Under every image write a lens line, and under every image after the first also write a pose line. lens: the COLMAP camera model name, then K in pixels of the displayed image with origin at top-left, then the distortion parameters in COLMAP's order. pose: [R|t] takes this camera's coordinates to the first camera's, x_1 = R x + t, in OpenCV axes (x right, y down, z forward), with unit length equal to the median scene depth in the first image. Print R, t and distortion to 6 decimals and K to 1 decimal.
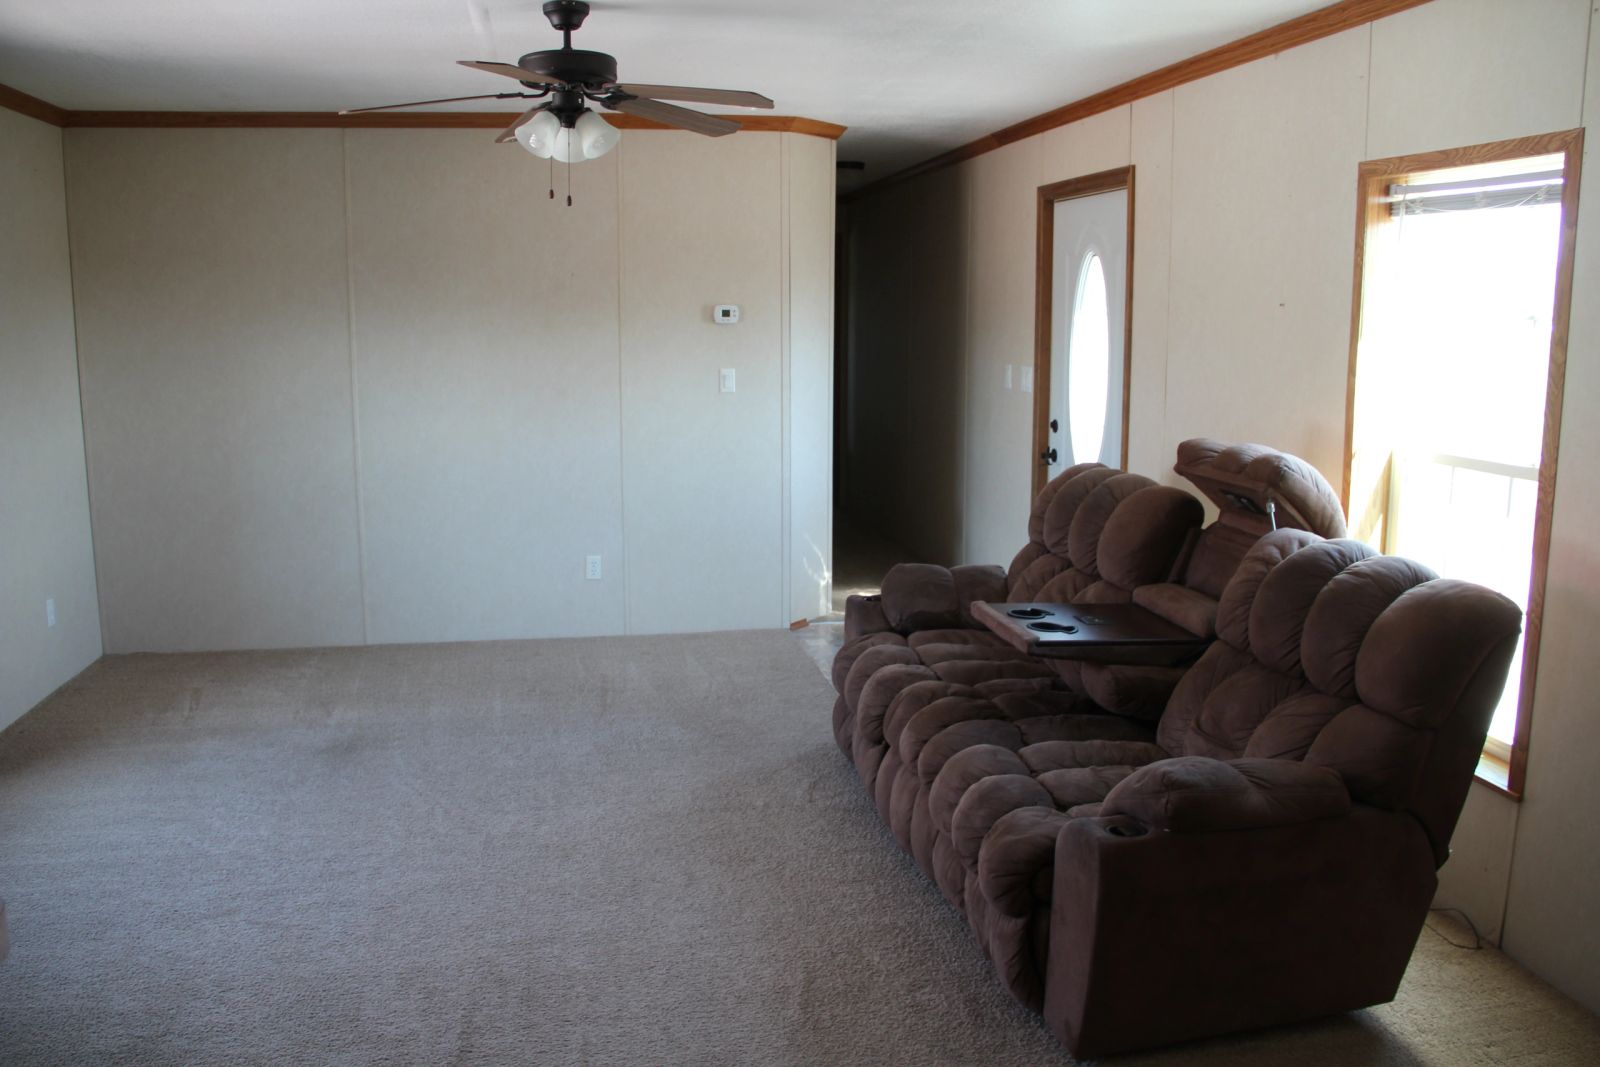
lens RADIAL K [[1303.7, 0, 800.0], [0, 1303.7, 533.5], [0, 0, 1]] dist [-0.171749, 0.123296]
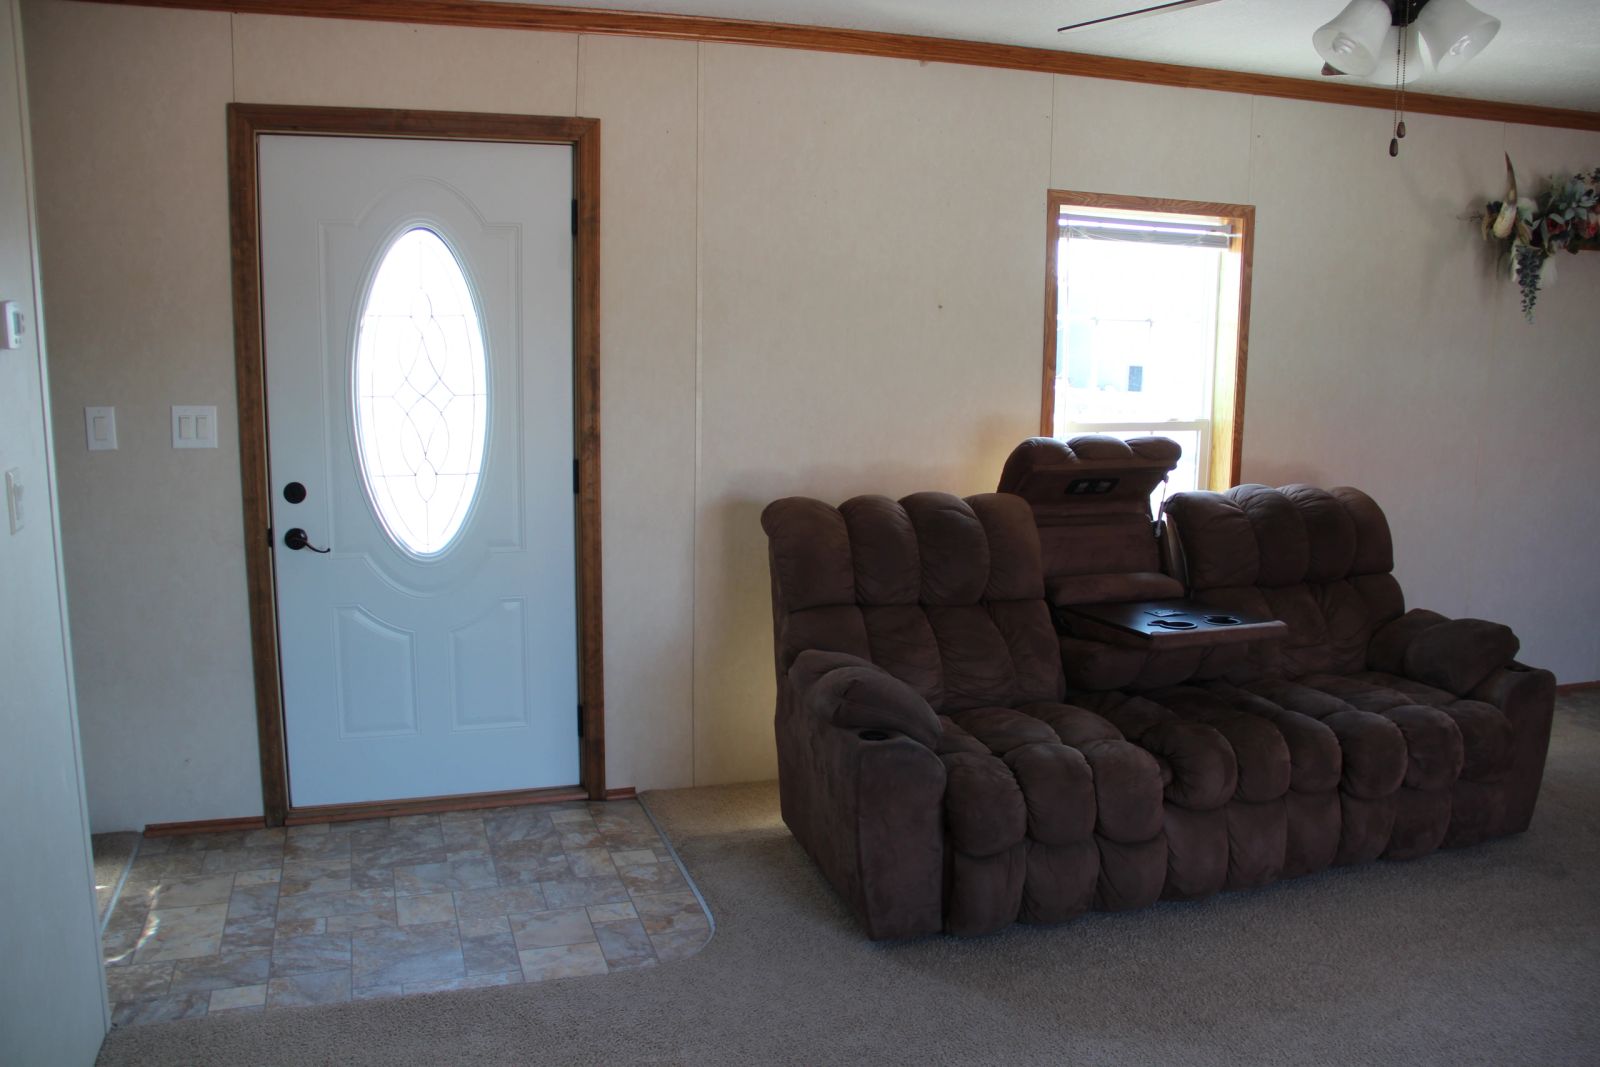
lens RADIAL K [[1303.7, 0, 800.0], [0, 1303.7, 533.5], [0, 0, 1]] dist [-0.171749, 0.123296]
pose [[-0.123939, -0.172075, 0.977256, -0.764596], [0.153918, 0.969596, 0.190247, -0.248526], [-0.980280, 0.173996, -0.093686, 1.406567]]
